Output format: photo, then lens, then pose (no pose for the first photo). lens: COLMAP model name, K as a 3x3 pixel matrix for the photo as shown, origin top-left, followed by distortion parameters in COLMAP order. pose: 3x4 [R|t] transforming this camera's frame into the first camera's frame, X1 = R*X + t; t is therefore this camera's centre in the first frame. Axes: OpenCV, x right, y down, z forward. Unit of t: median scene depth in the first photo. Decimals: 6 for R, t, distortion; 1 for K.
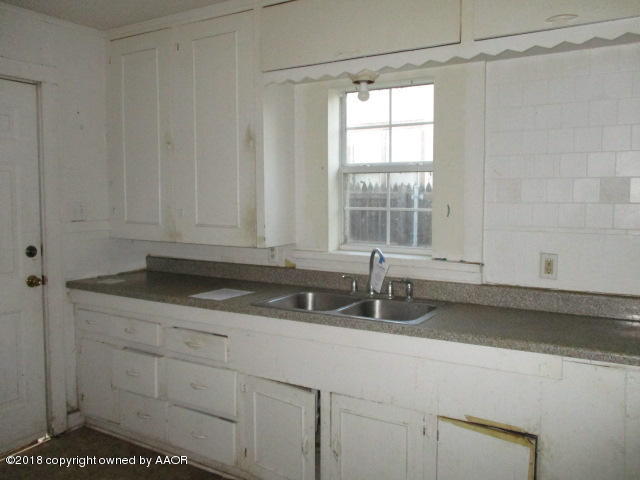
lens RADIAL K [[539.8, 0, 321.4], [0, 539.8, 235.4], [0, 0, 1]] dist [-0.021800, 0.016927]
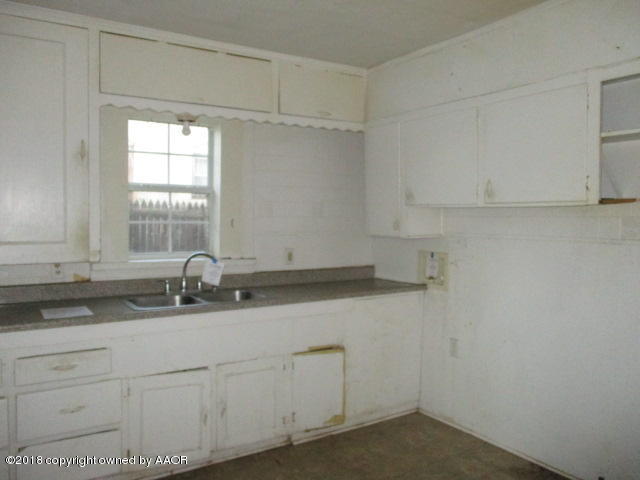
lens RADIAL K [[539.8, 0, 321.4], [0, 539.8, 235.4], [0, 0, 1]] dist [-0.021800, 0.016927]
pose [[0.446821, -0.028349, 0.894174, -0.822912], [0.056592, 0.998392, 0.003374, -0.004760], [-0.892831, 0.049095, 0.447707, 0.157765]]
